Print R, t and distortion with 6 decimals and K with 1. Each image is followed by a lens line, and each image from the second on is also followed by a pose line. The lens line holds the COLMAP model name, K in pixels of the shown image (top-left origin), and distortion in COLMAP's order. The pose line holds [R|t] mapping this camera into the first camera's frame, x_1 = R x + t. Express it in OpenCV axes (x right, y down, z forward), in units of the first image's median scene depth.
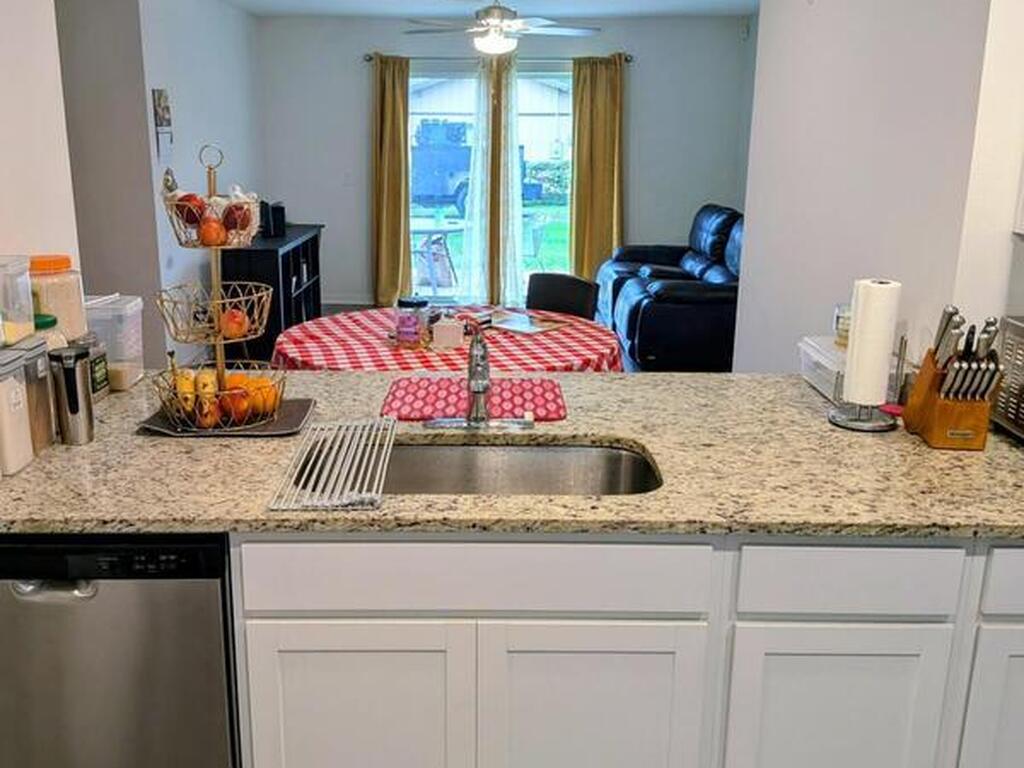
lens RADIAL K [[998.0, 0, 470.7], [0, 998.0, 401.2], [0, 0, 1]] dist [0.078168, -0.008746]
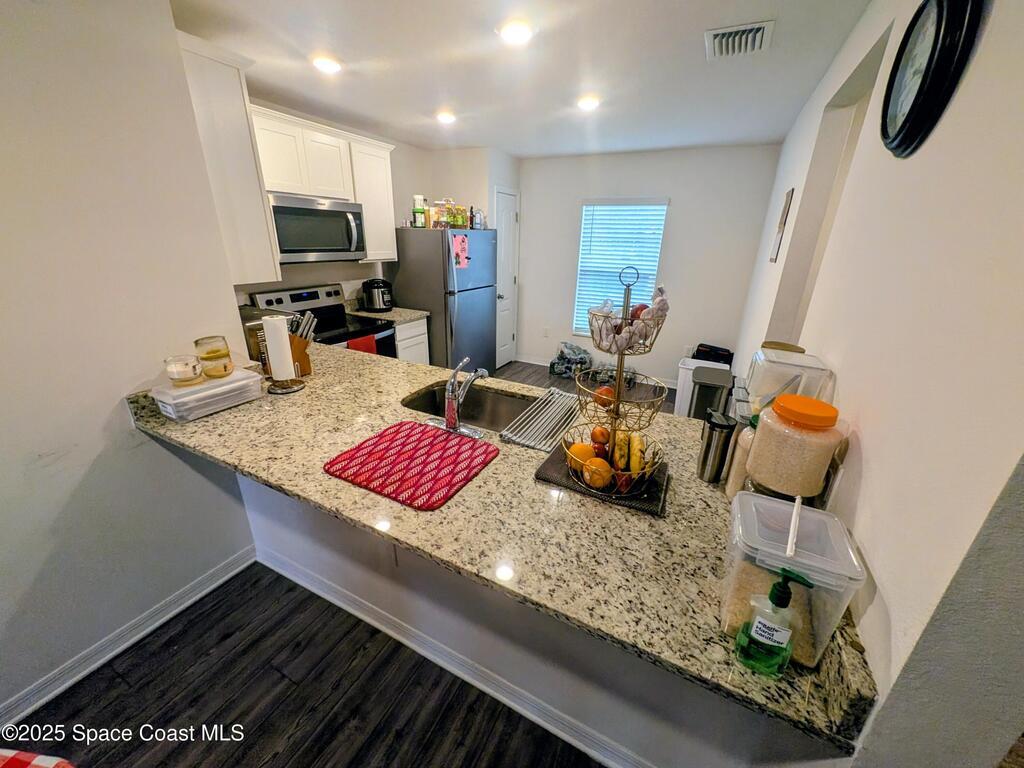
lens RADIAL K [[387.4, 0, 512.0], [0, 387.4, 384.0], [0, 0, 1]] dist [0.002988, 0.000173]
pose [[-0.895964, -0.184596, 0.403946, -0.099729], [0.091685, 0.813060, 0.574915, -0.121536], [-0.434559, 0.552140, -0.711548, 0.426395]]
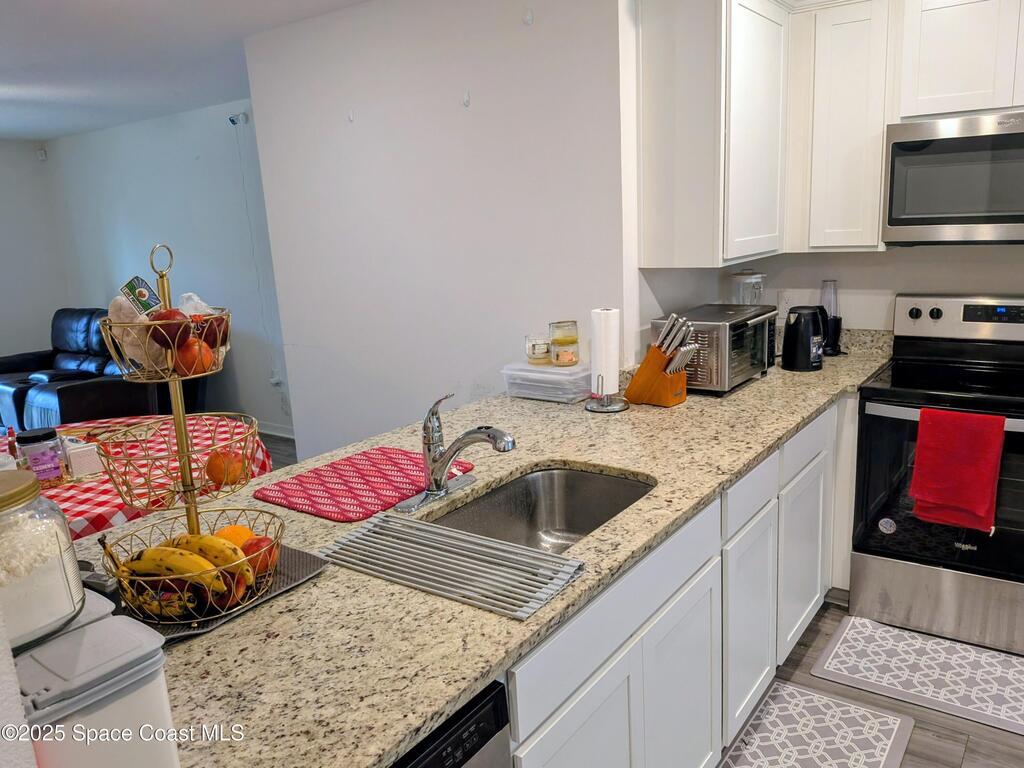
lens RADIAL K [[778.2, 0, 549.6], [0, 778.2, 400.7], [0, 0, 1]] dist [0.000975, -0.044937]
pose [[0.555839, -0.226456, 0.799850, -0.170952], [0.270726, 0.959038, 0.083390, -0.032340], [-0.785971, 0.170189, 0.594379, 0.129500]]
